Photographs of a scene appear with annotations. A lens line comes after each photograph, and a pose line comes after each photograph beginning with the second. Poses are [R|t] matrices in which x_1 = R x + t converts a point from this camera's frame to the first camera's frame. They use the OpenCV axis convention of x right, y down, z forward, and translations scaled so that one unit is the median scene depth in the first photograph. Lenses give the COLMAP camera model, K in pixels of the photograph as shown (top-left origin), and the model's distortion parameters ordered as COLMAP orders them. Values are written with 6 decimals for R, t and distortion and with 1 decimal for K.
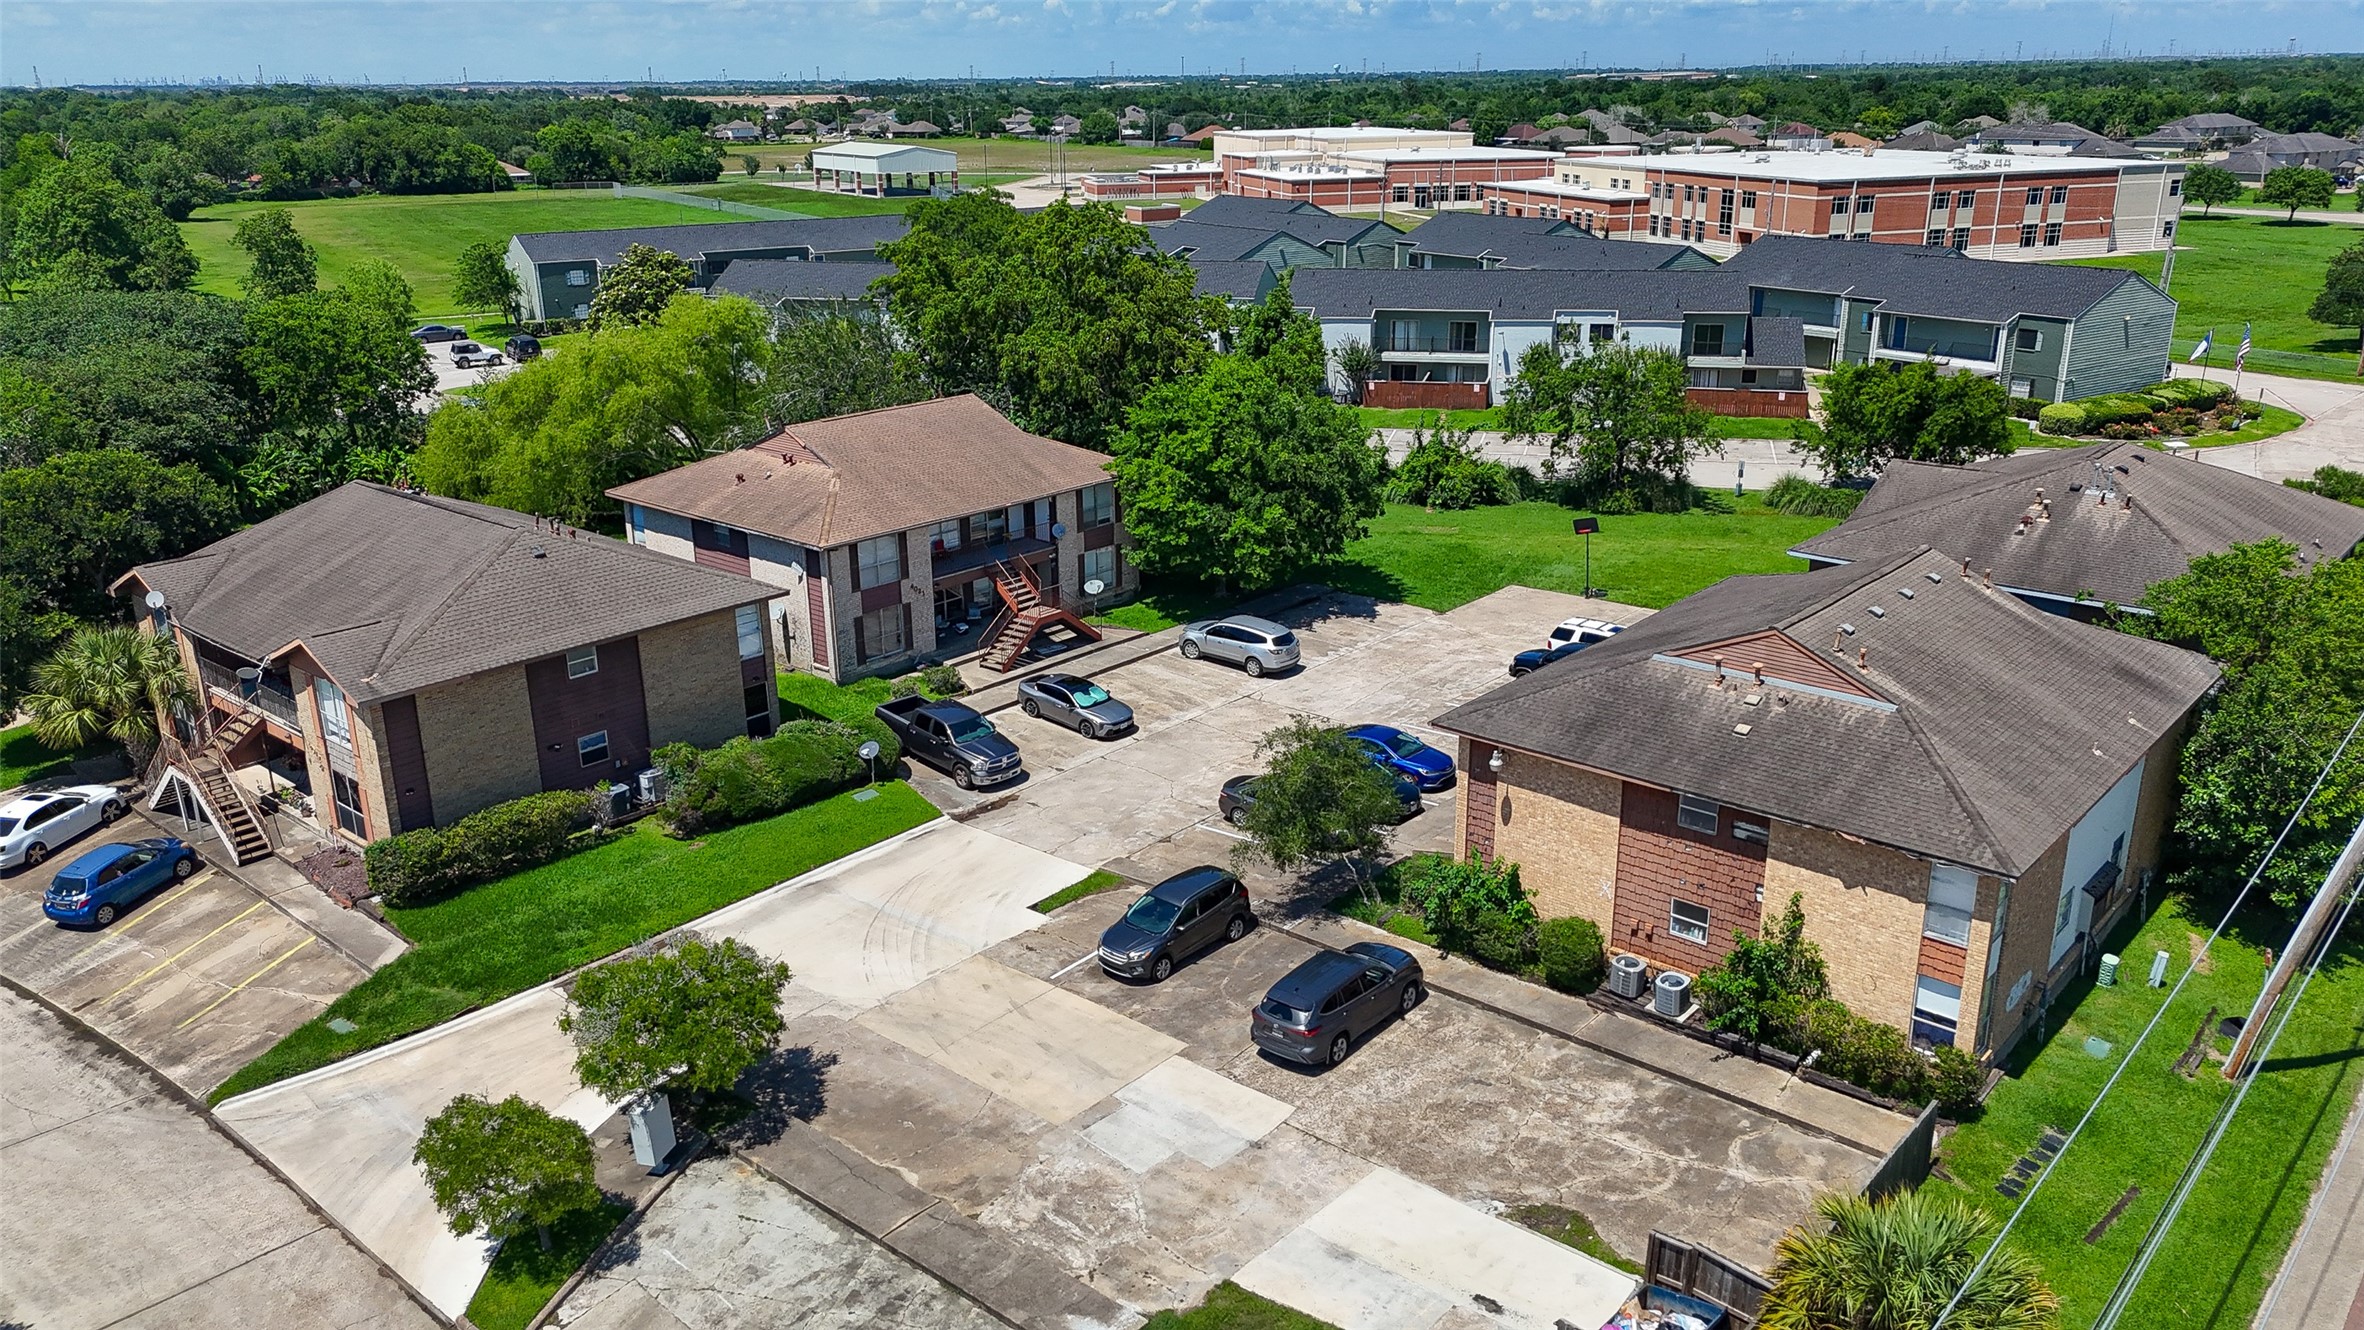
lens RADIAL K [[1735.8, 0, 1177.9], [0, 1735.8, 673.6], [0, 0, 1]] dist [0.088267, -0.091653]
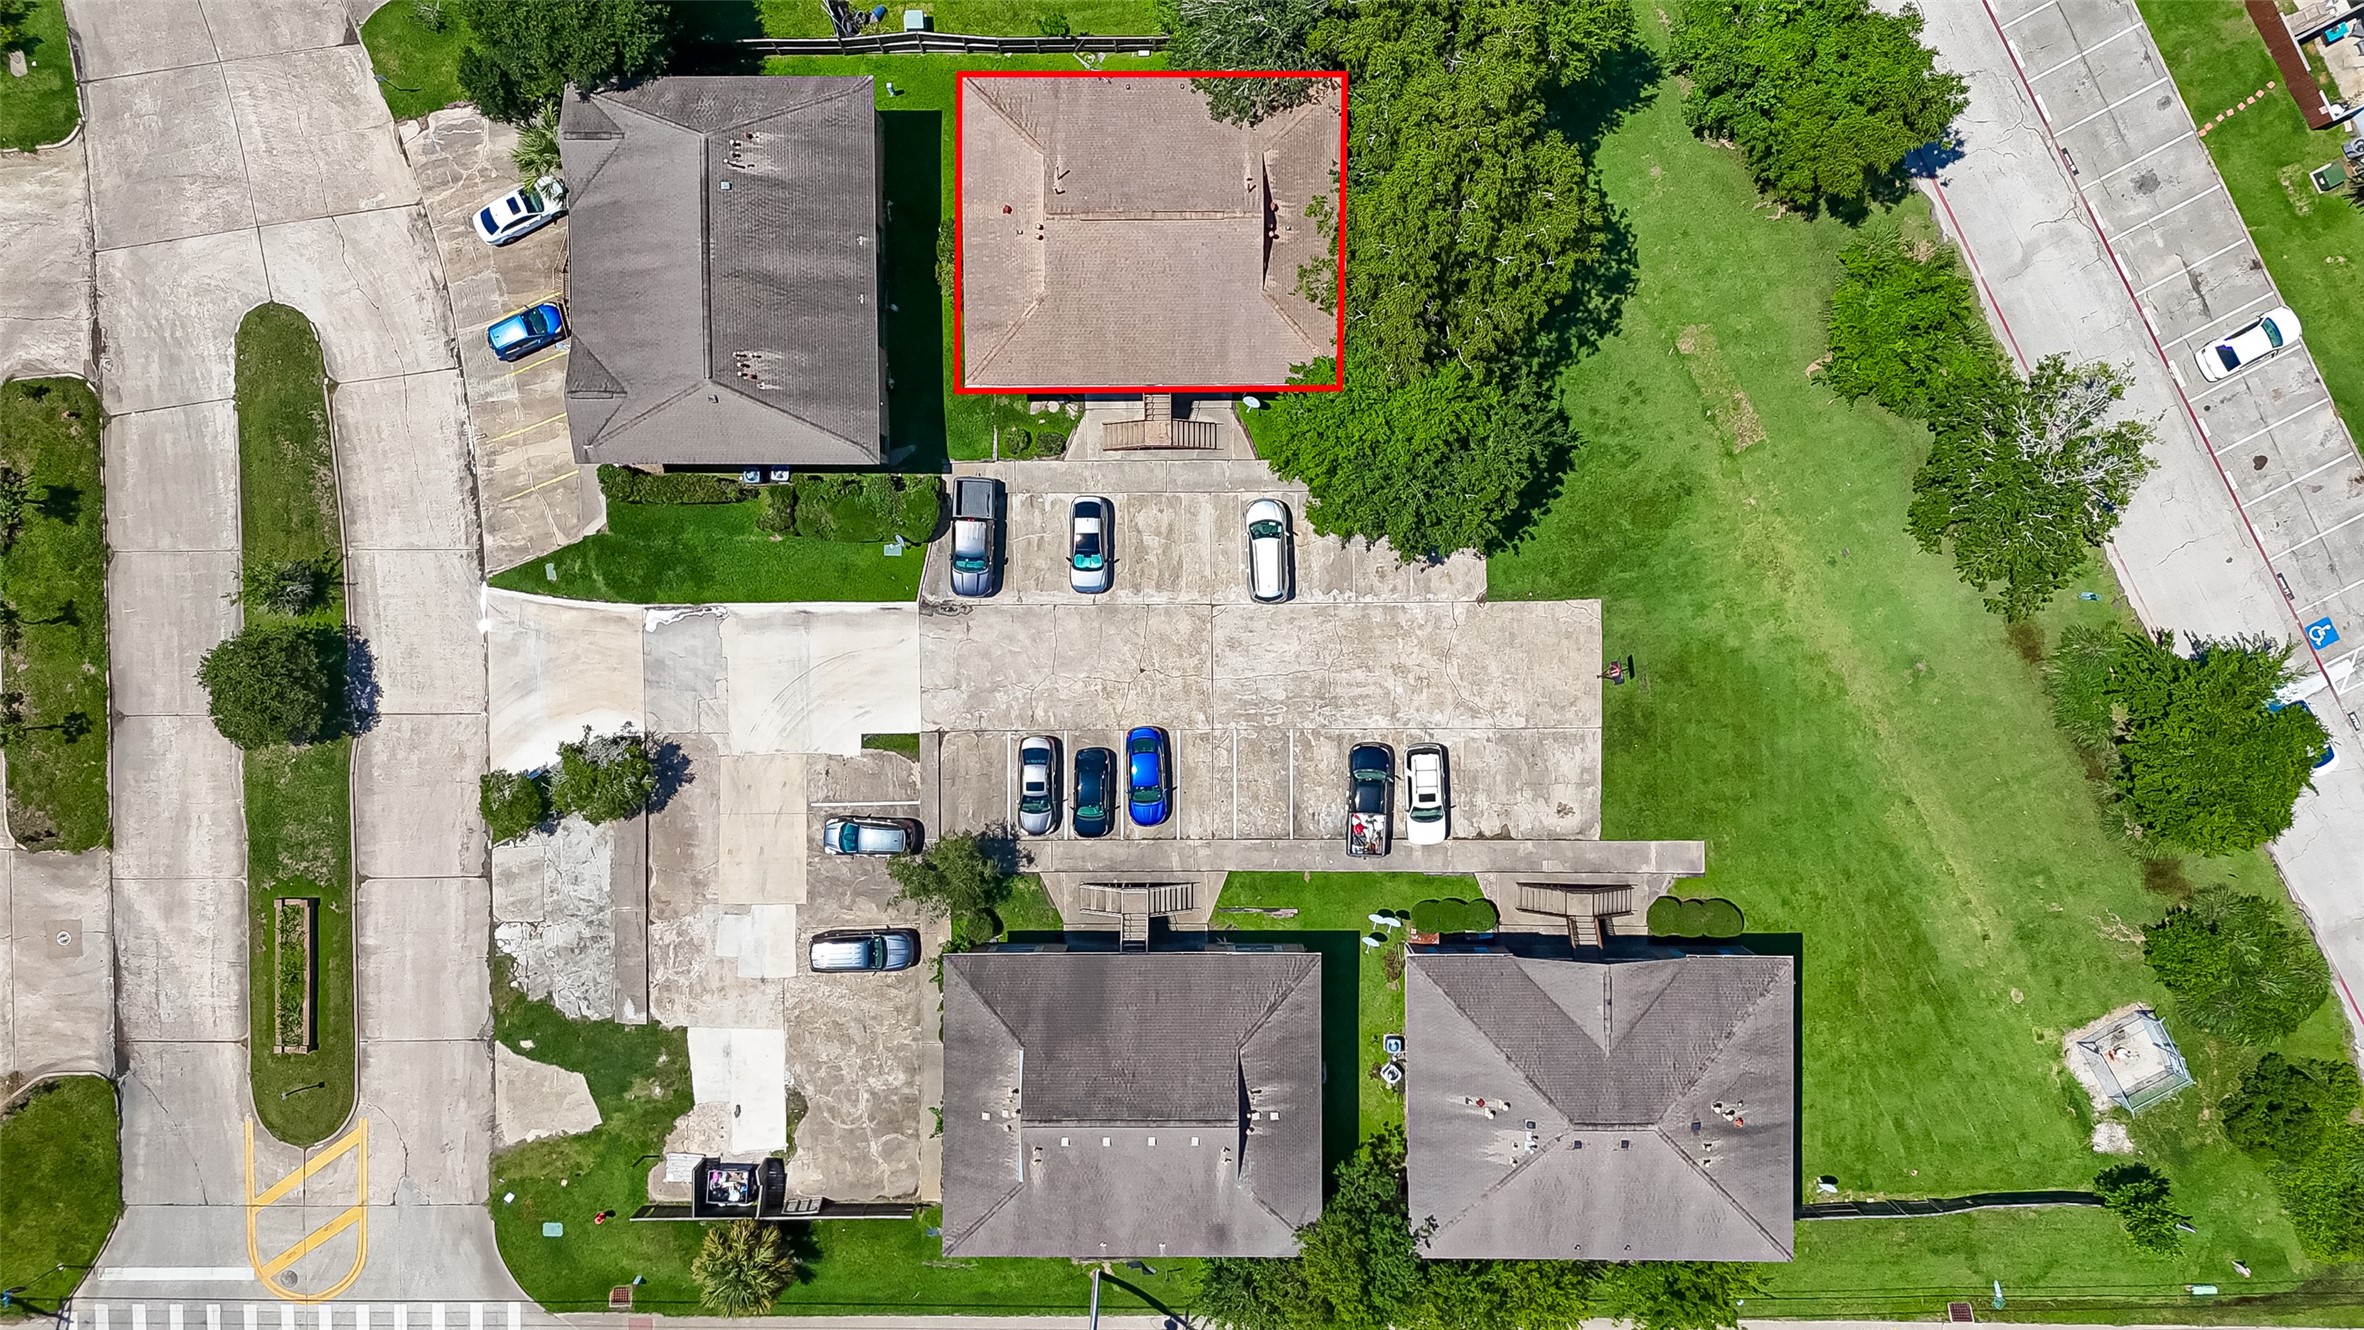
lens RADIAL K [[1735.8, 0, 1181.6], [0, 1735.8, 669.8], [0, 0, 1]] dist [0.088267, -0.091653]
pose [[0.664249, 0.747072, 0.025606, 0.026516], [-0.233713, 0.175021, 0.956423, -1.215070], [0.710036, -0.641288, 0.290858, 0.552550]]
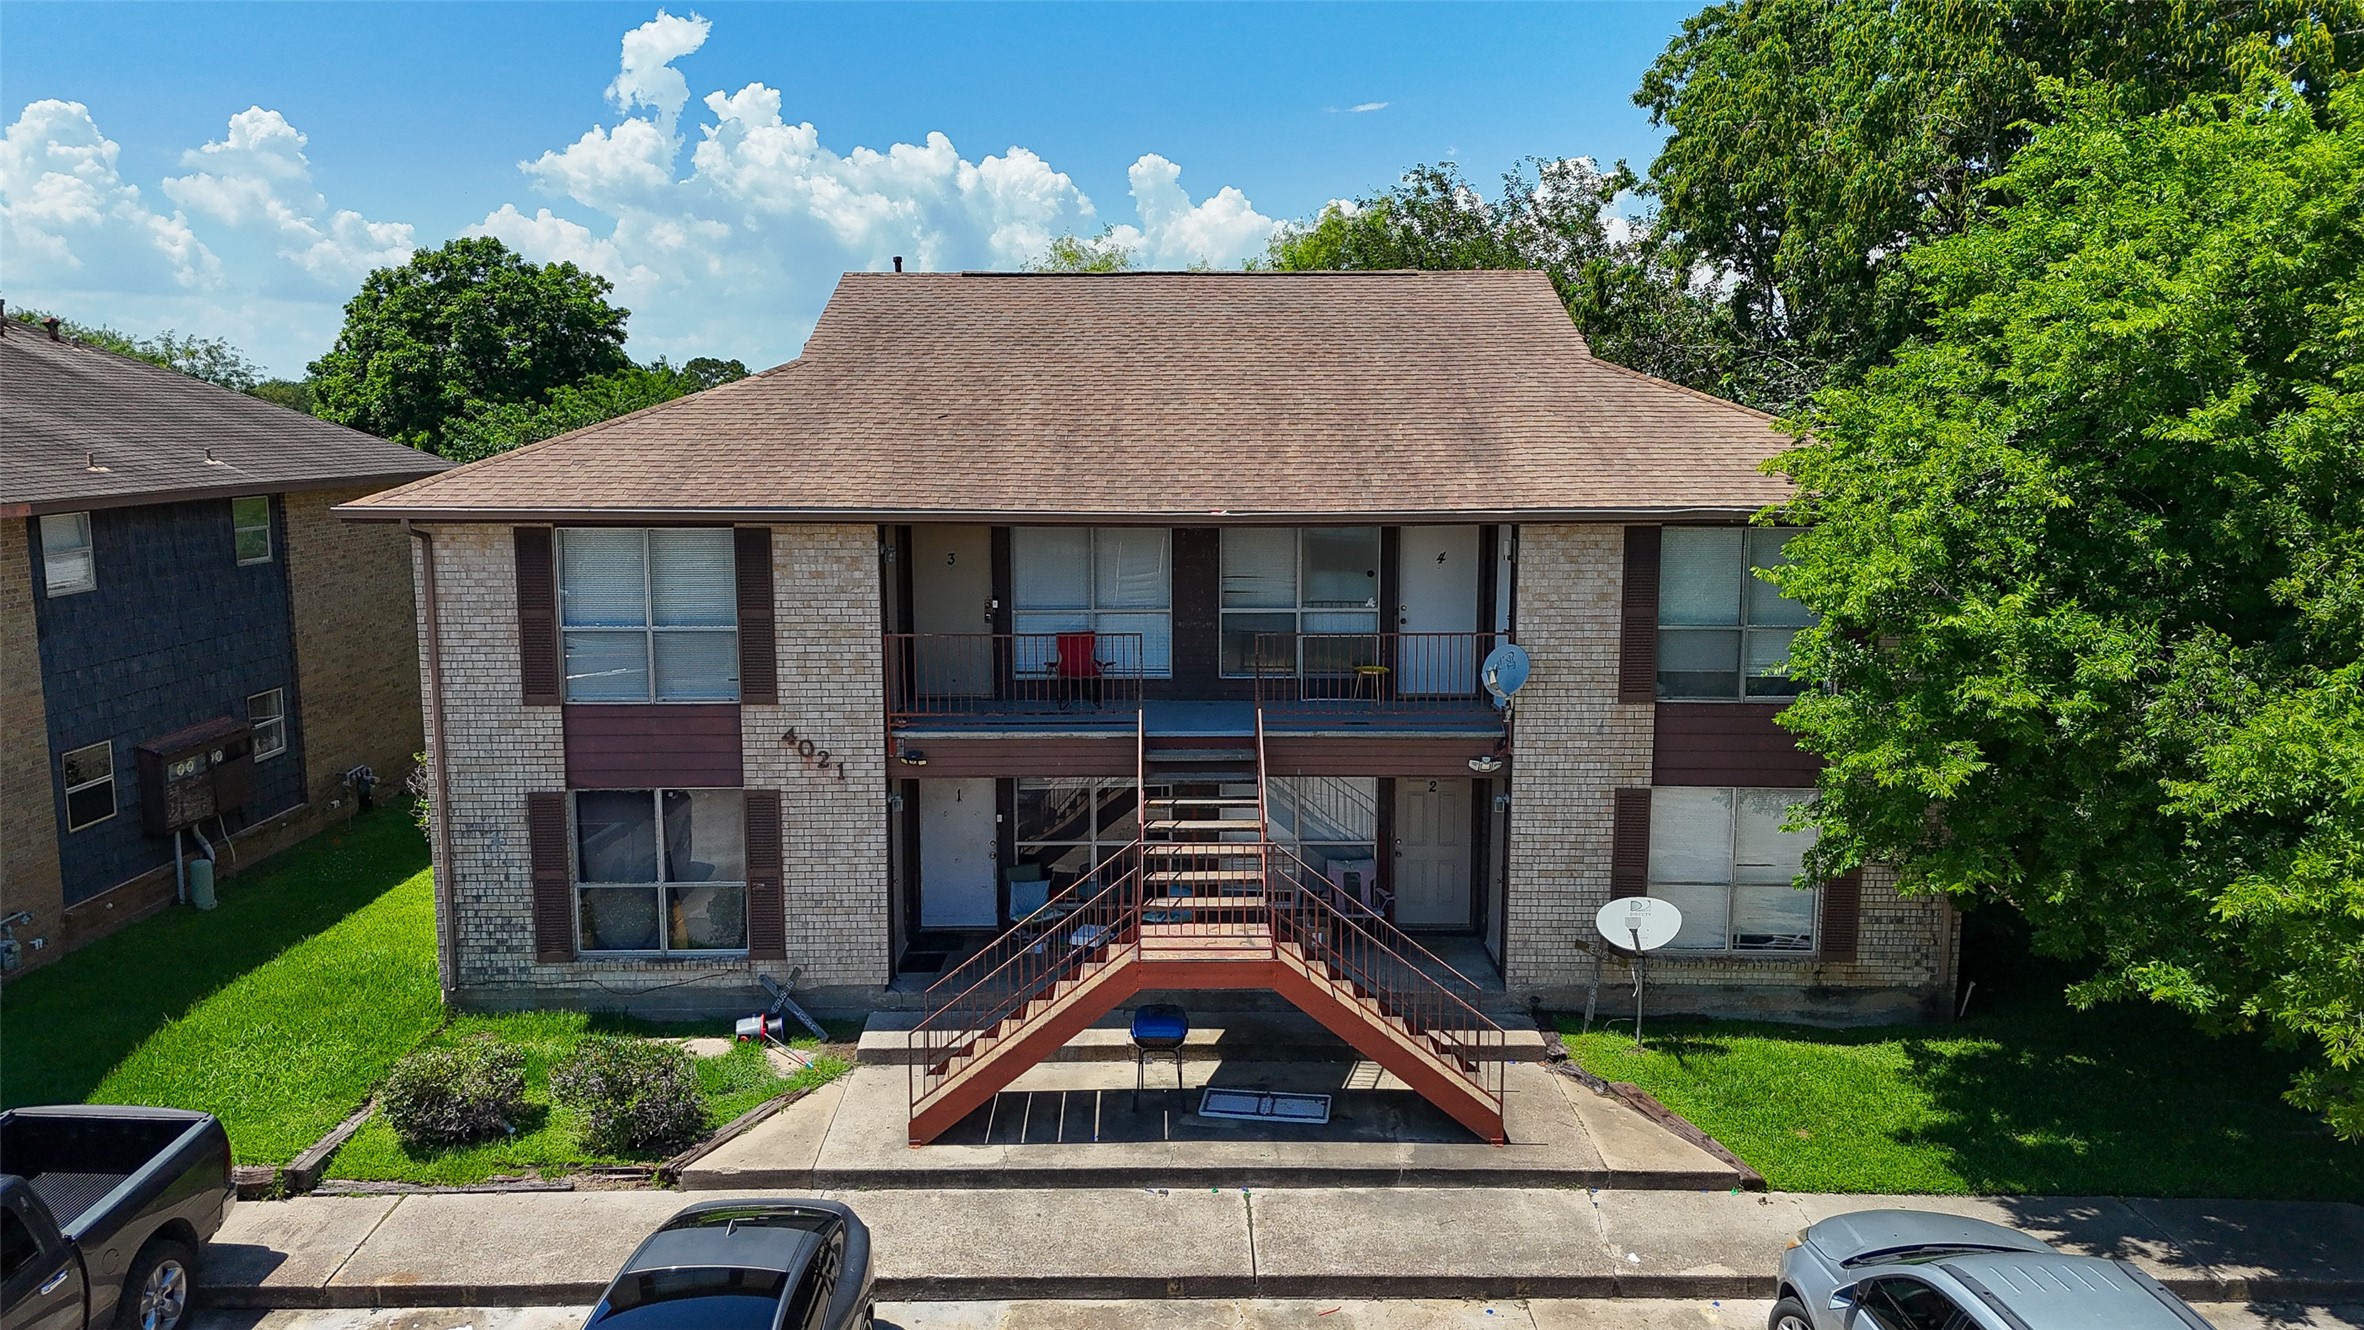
lens RADIAL K [[1735.8, 0, 1176.2], [0, 1735.8, 665.2], [0, 0, 1]] dist [0.088267, -0.091653]
pose [[0.663286, 0.117419, -0.739097, 0.096415], [-0.245586, 0.967073, -0.066759, -0.057035], [0.706922, 0.225793, 0.670283, 0.837959]]
